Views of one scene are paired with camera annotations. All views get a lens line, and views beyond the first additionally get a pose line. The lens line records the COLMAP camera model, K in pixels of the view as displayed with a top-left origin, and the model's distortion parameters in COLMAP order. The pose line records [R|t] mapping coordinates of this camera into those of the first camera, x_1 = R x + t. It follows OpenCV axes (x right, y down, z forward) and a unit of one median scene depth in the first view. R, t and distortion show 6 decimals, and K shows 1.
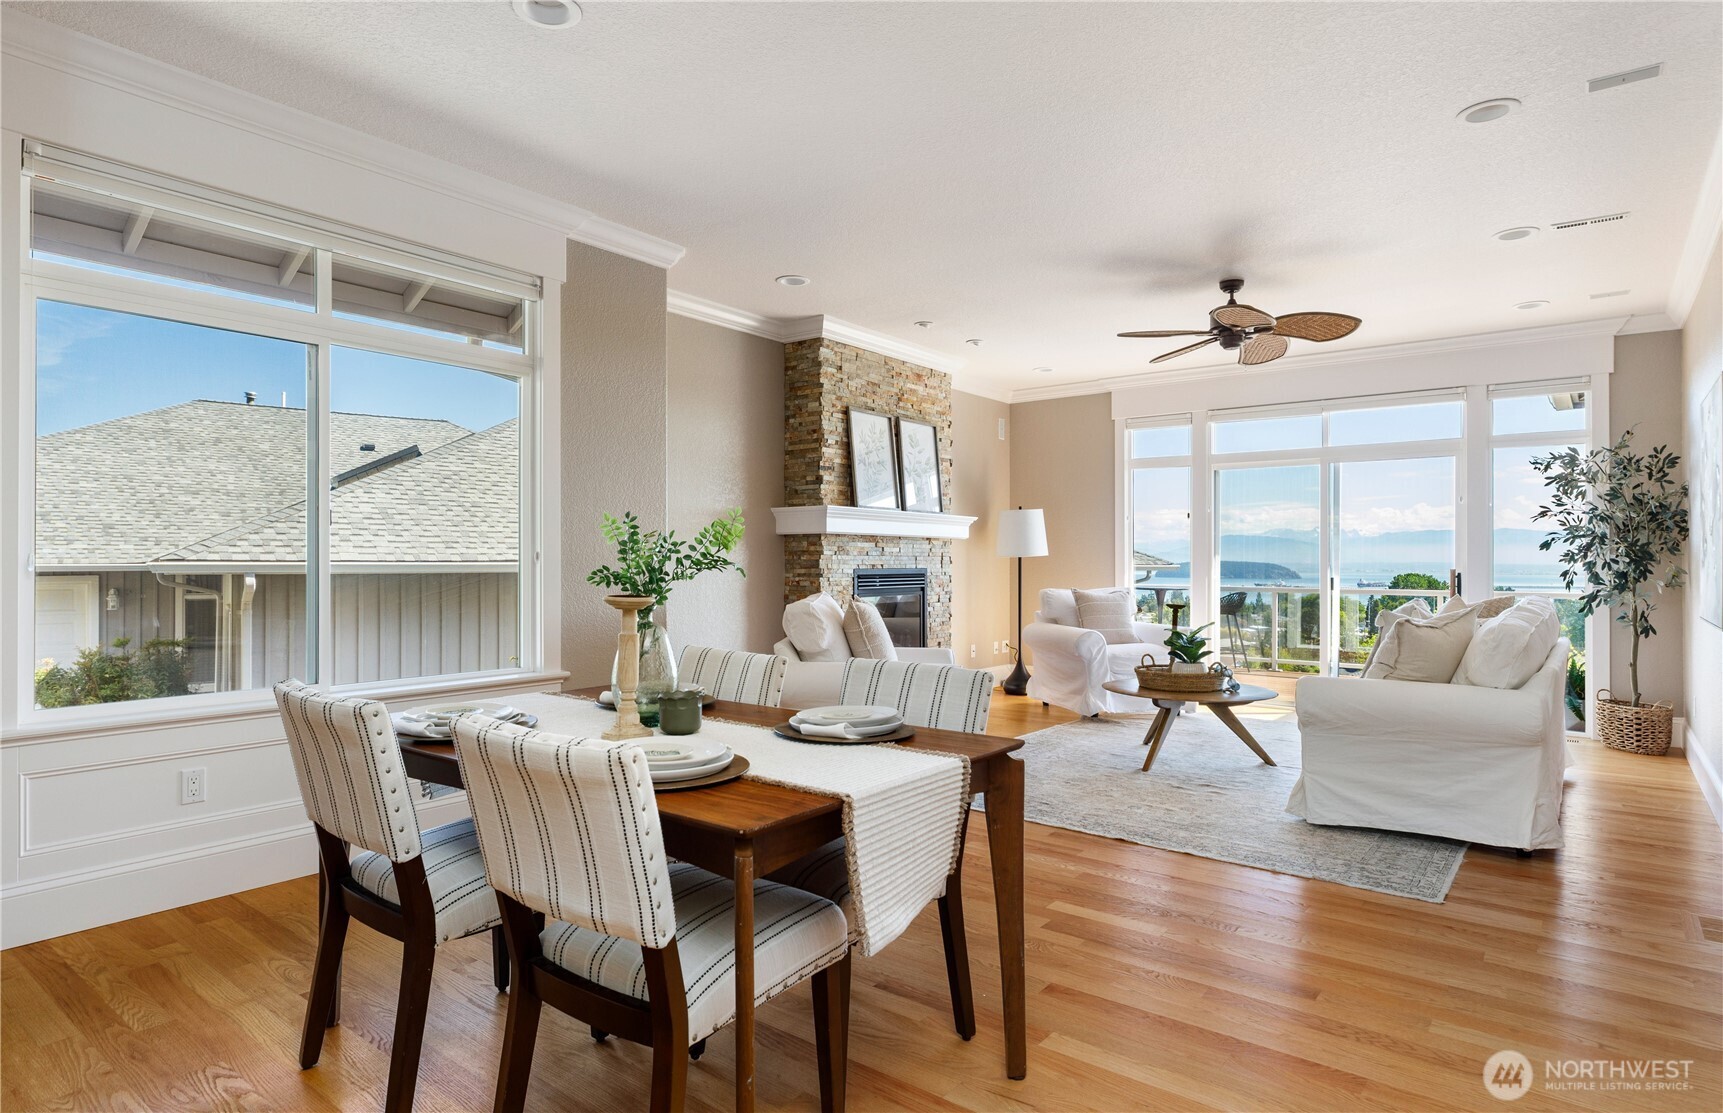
lens RADIAL K [[949.5, 0, 861.5], [0, 949.5, 556.5], [0, 0, 1]] dist [-0.005119, -0.000157]
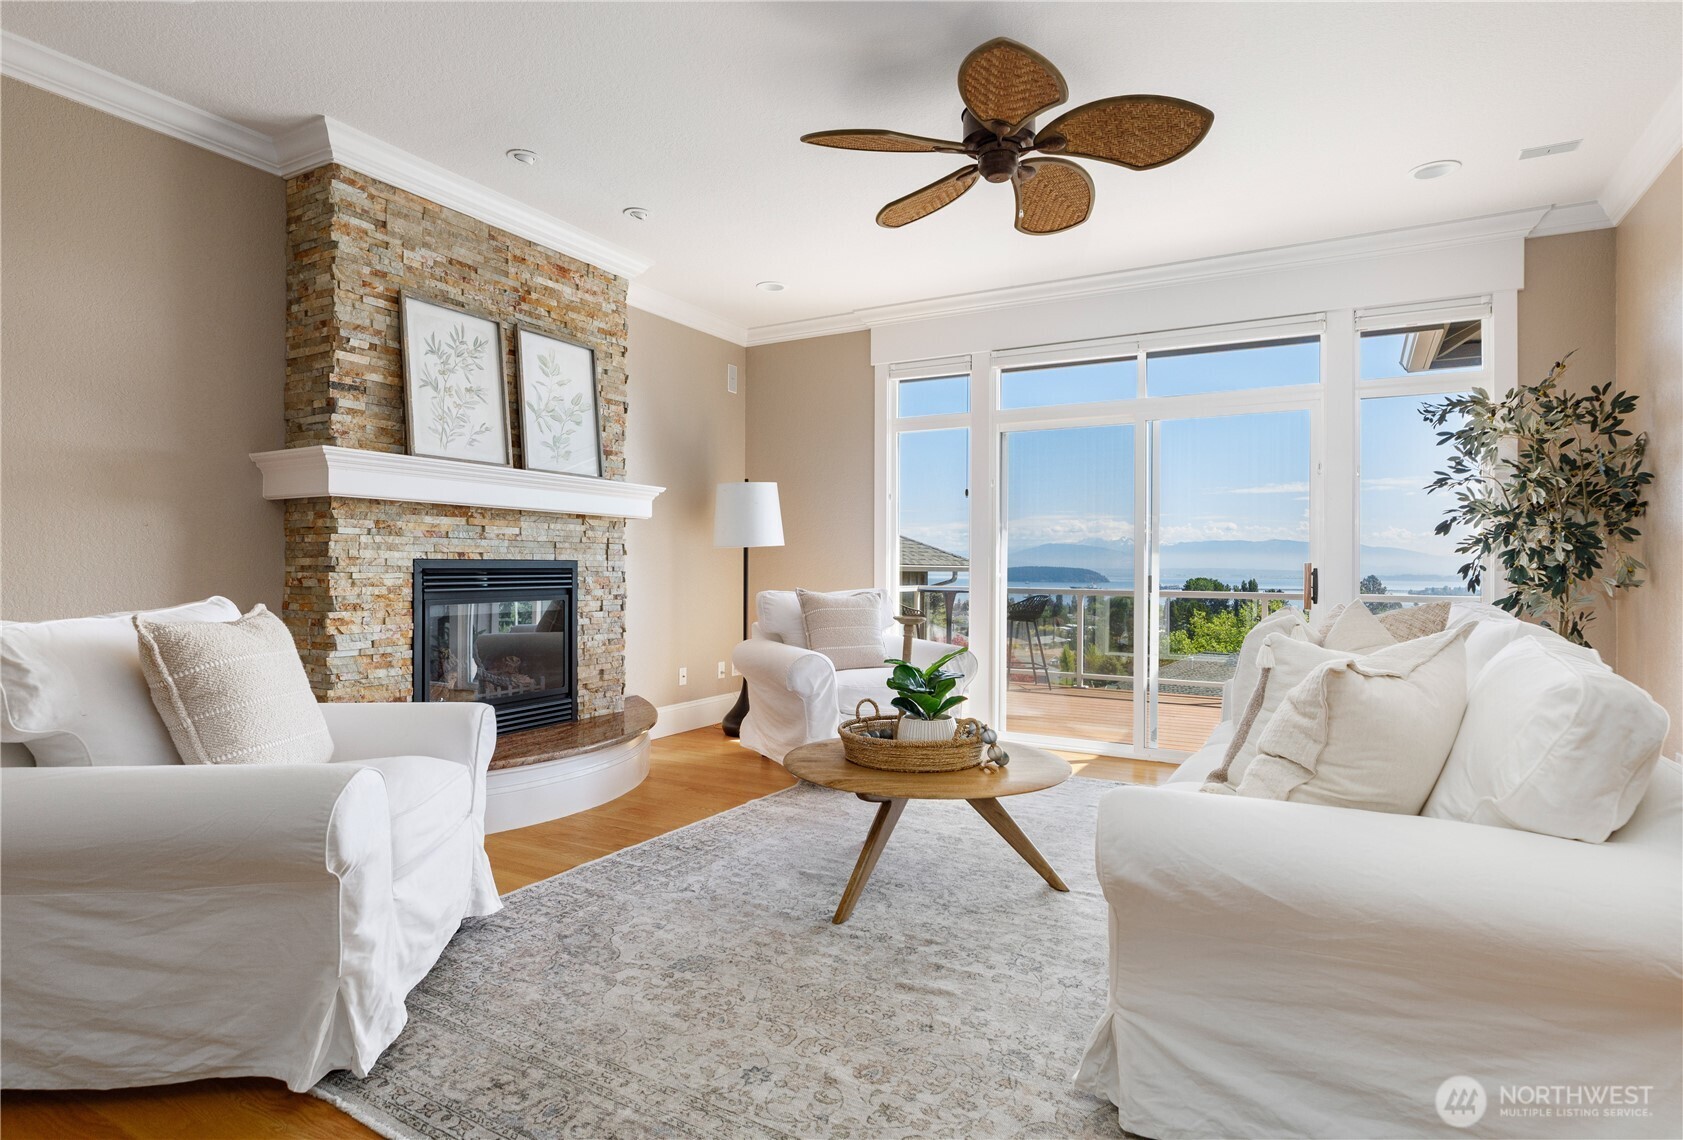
lens RADIAL K [[869.3, 0, 841.5], [0, 869.3, 570.0], [0, 0, 1]] dist [-0.011280, -0.000097]
pose [[0.990914, 0.002112, 0.134479, 0.196047], [-0.003371, 0.999953, 0.009128, 0.014725], [-0.134453, -0.009499, 0.990874, 0.423933]]
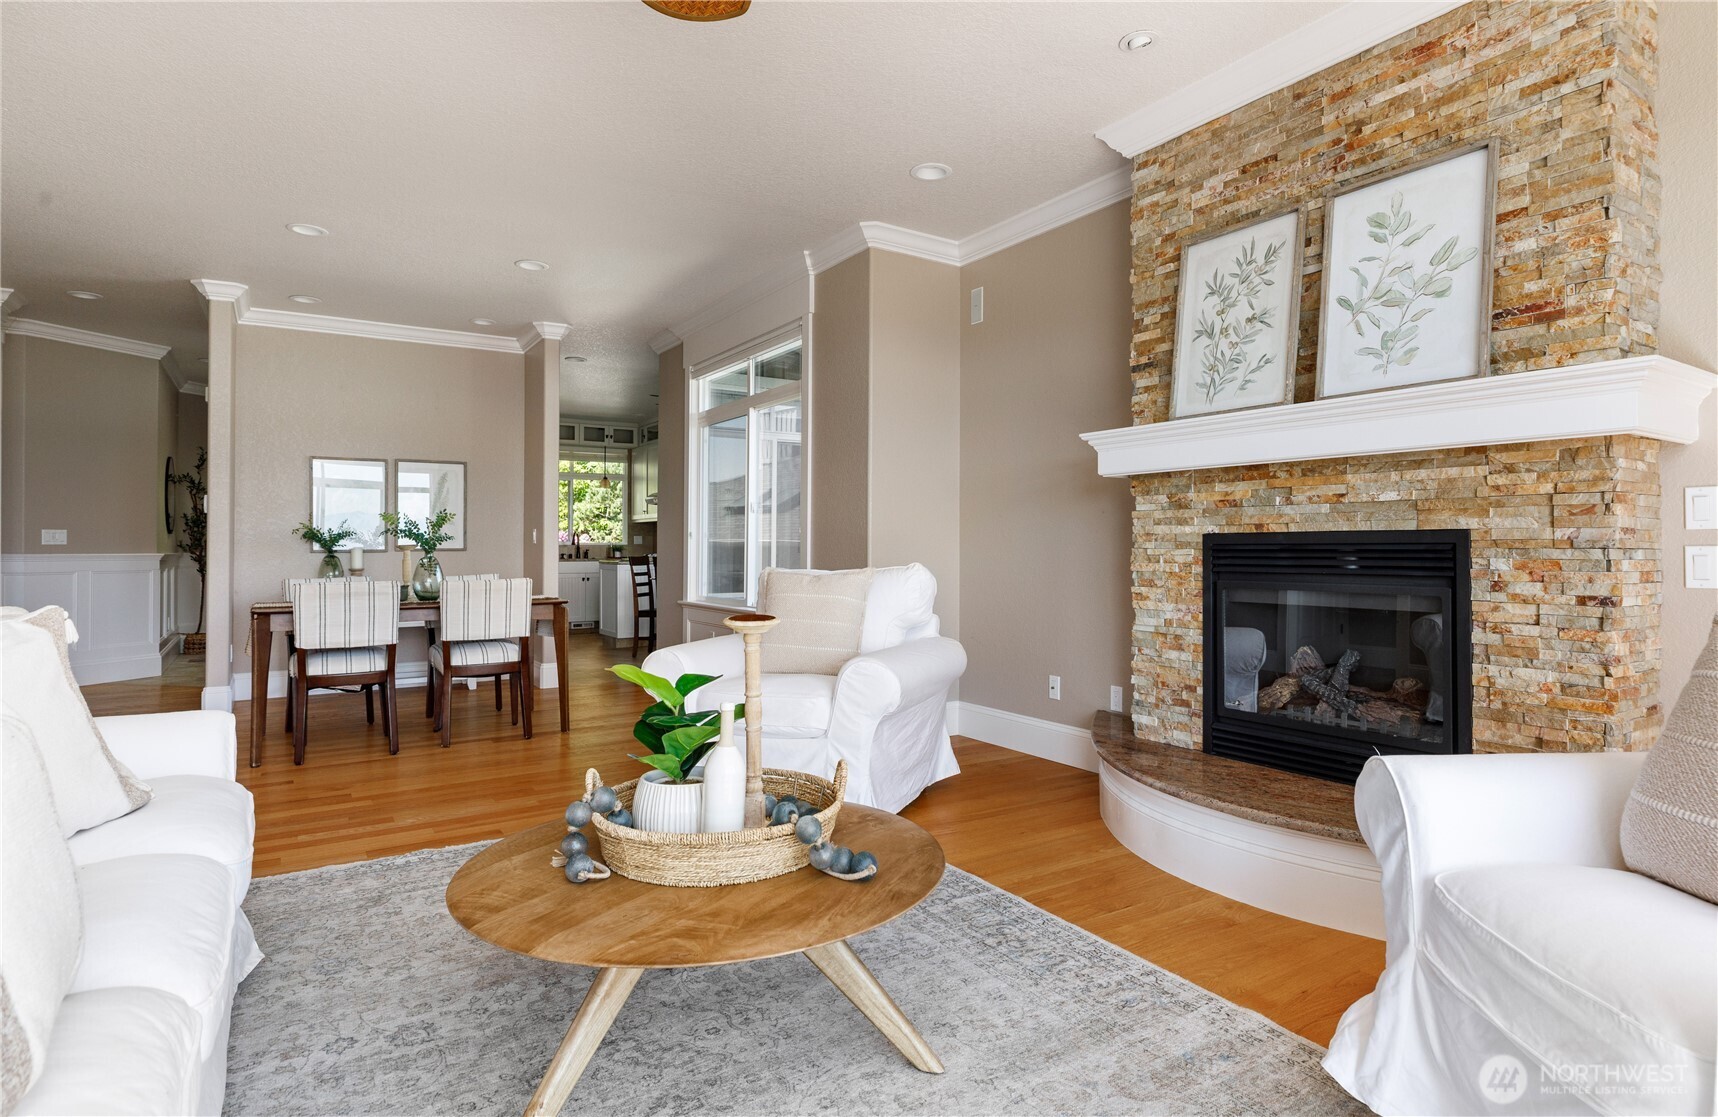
lens RADIAL K [[904.8, 0, 866.9], [0, 904.8, 538.9], [0, 0, 1]] dist [-0.000641, 0.000235]
pose [[-0.332483, -0.011391, -0.943041, 0.562412], [0.003738, 0.999903, -0.013396, 0.023189], [0.943102, -0.007978, -0.332408, 1.025482]]
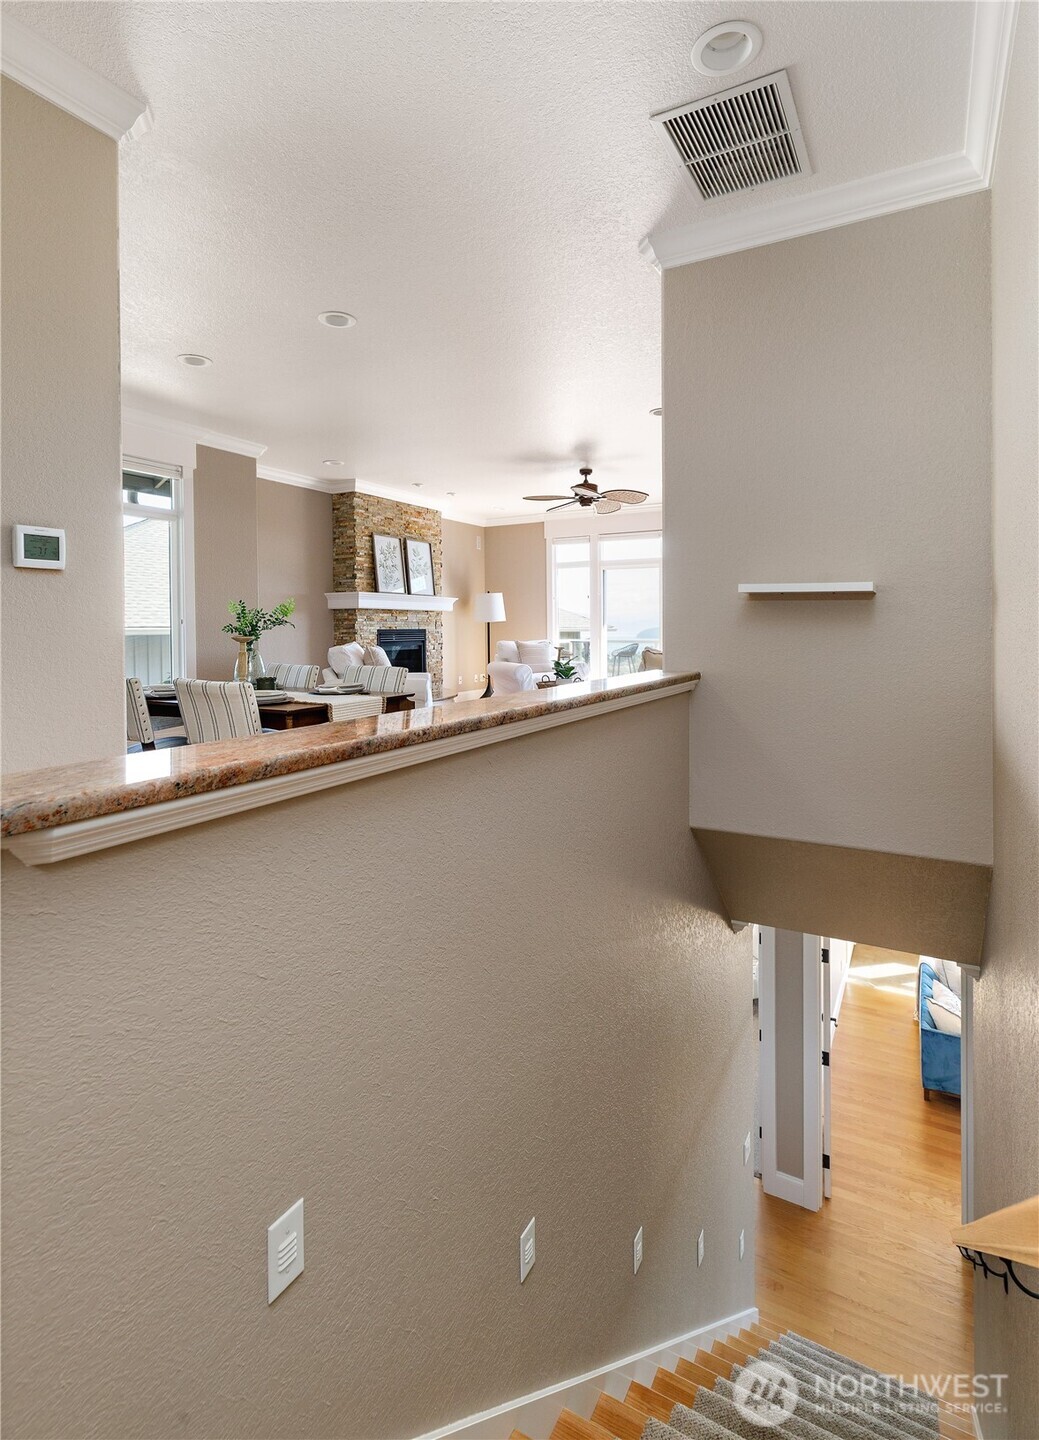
lens RADIAL K [[738.3, 0, 576.2], [0, 738.3, 638.1], [0, 0, 1]] dist [0.002769, 0.000288]
pose [[0.978929, -0.009999, 0.203956, 0.072195], [0.006275, 0.999802, 0.018898, 0.006124], [-0.204104, -0.017220, 0.978798, -0.362045]]
